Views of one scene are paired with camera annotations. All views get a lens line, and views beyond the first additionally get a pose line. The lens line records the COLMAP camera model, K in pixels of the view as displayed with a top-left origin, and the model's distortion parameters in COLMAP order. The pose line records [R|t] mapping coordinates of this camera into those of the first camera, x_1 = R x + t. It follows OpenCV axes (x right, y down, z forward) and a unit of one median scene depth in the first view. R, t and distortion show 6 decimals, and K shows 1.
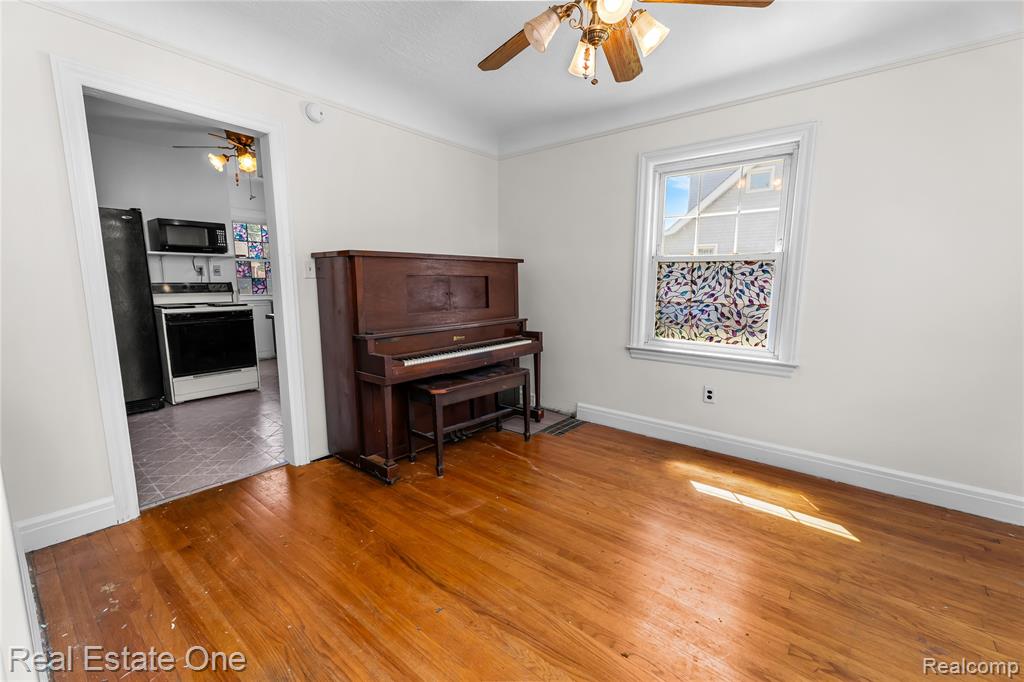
lens RADIAL K [[420.7, 0, 512.0], [0, 420.7, 341.0], [0, 0, 1]] dist [0.001919, 0.000164]
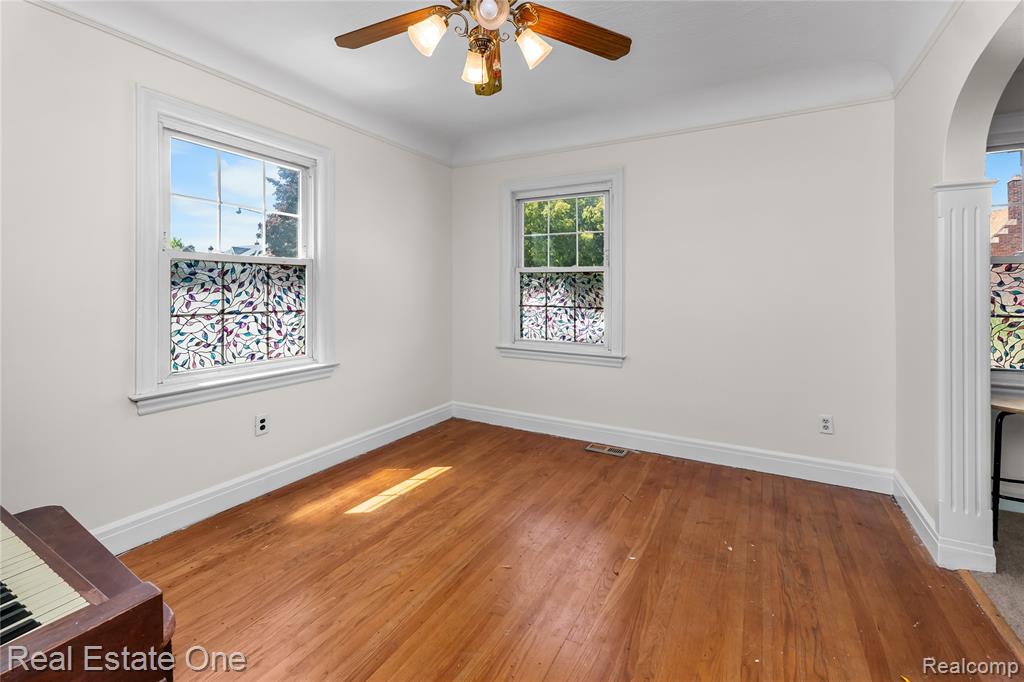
lens RADIAL K [[447.1, 0, 506.1], [0, 447.1, 288.0], [0, 0, 1]] dist [0.004005, 0.000432]
pose [[-0.154410, -0.002017, 0.988005, -0.487792], [0.139506, 0.989935, 0.023823, -0.094204], [-0.978108, 0.141511, -0.152574, 0.670000]]
